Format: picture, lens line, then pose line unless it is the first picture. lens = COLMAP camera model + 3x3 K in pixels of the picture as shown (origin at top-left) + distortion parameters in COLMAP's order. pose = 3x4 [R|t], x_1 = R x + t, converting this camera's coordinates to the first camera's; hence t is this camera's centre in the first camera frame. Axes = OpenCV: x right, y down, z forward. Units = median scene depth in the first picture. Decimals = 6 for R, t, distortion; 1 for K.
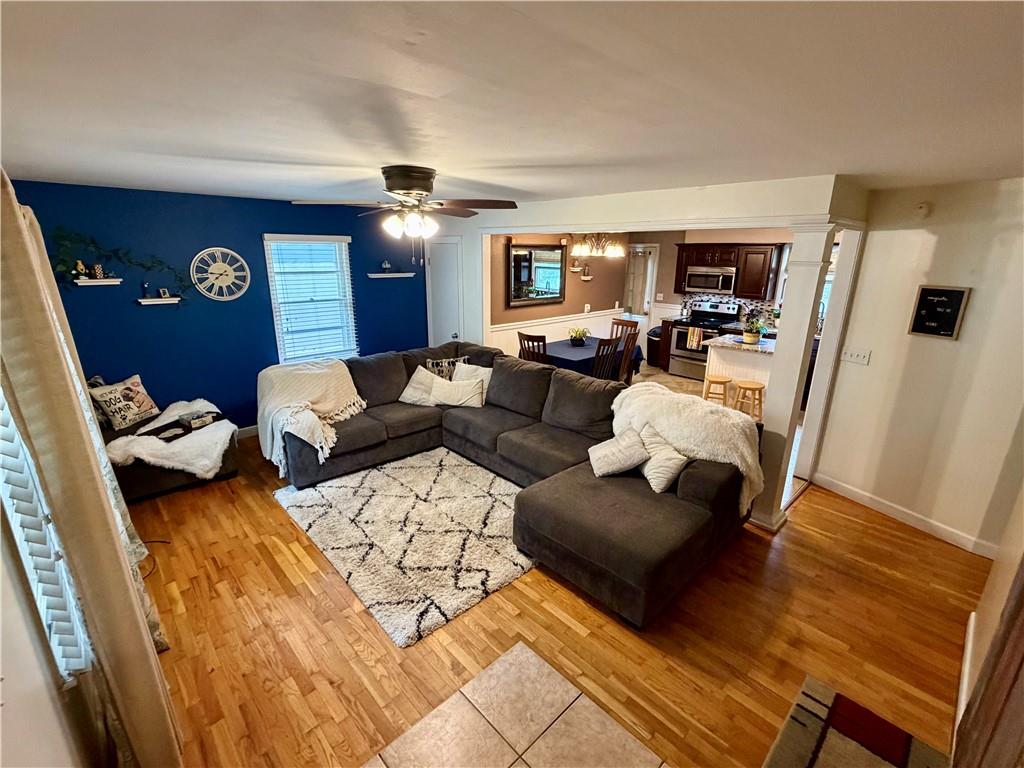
lens RADIAL K [[461.4, 0, 512.0], [0, 461.4, 384.0], [0, 0, 1]] dist [0.001271, 0.000201]
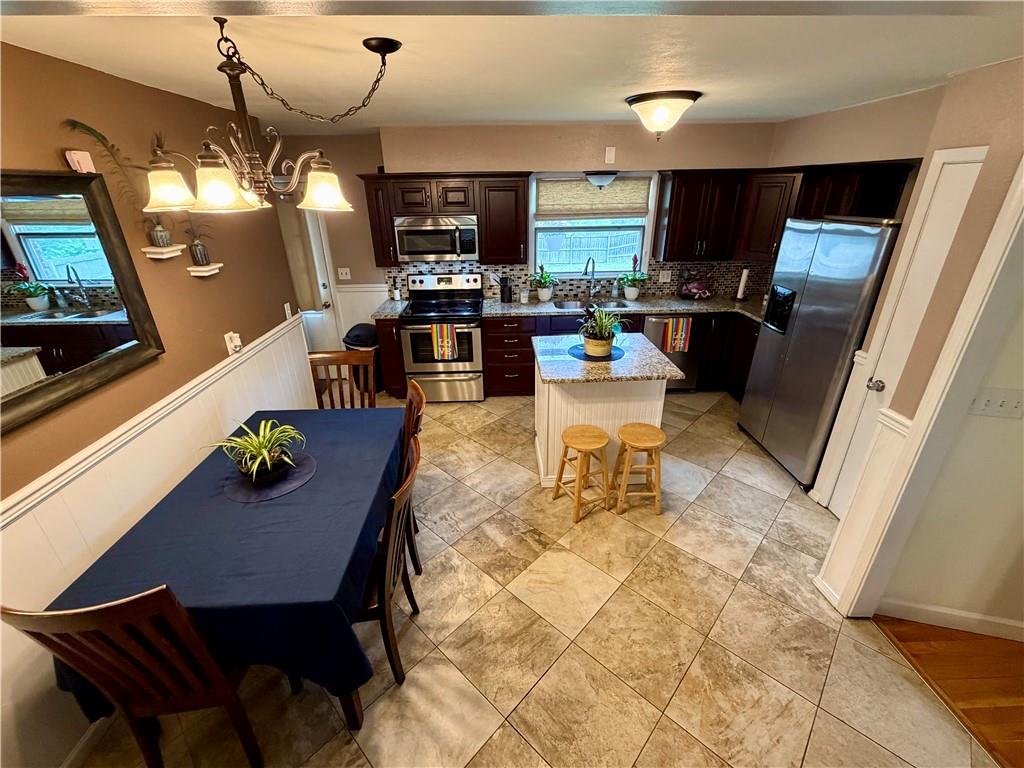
lens RADIAL K [[436.8, 0, 512.0], [0, 436.8, 384.0], [0, 0, 1]] dist [0.001118, 0.000281]
pose [[0.663023, -0.322733, 0.675458, 0.109527], [0.227821, 0.946487, 0.228604, -0.318080], [-0.713091, 0.002313, 0.701068, 1.100134]]
